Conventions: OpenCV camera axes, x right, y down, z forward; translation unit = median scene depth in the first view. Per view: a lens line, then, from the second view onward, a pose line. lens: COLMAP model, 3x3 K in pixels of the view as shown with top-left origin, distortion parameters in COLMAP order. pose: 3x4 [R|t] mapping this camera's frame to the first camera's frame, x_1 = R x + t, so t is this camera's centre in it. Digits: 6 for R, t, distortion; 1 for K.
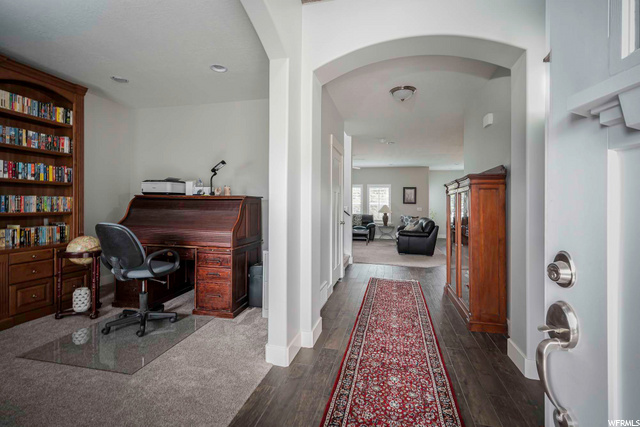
lens RADIAL K [[296.3, 0, 320.7], [0, 296.3, 207.7], [0, 0, 1]] dist [0.000305, 0.000028]
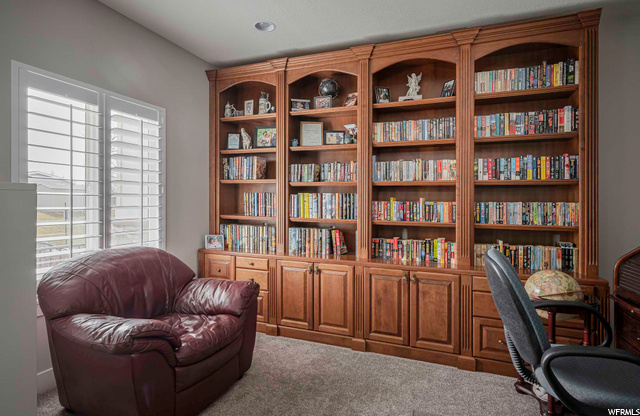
lens RADIAL K [[346.1, 0, 320.9], [0, 346.1, 208.7], [0, 0, 1]] dist [0.002004, 0.000214]
pose [[-0.128657, -0.000179, -0.991689, -0.074054], [-0.025455, 0.999671, 0.003122, -0.014340], [0.991362, 0.025645, -0.128619, 0.621893]]
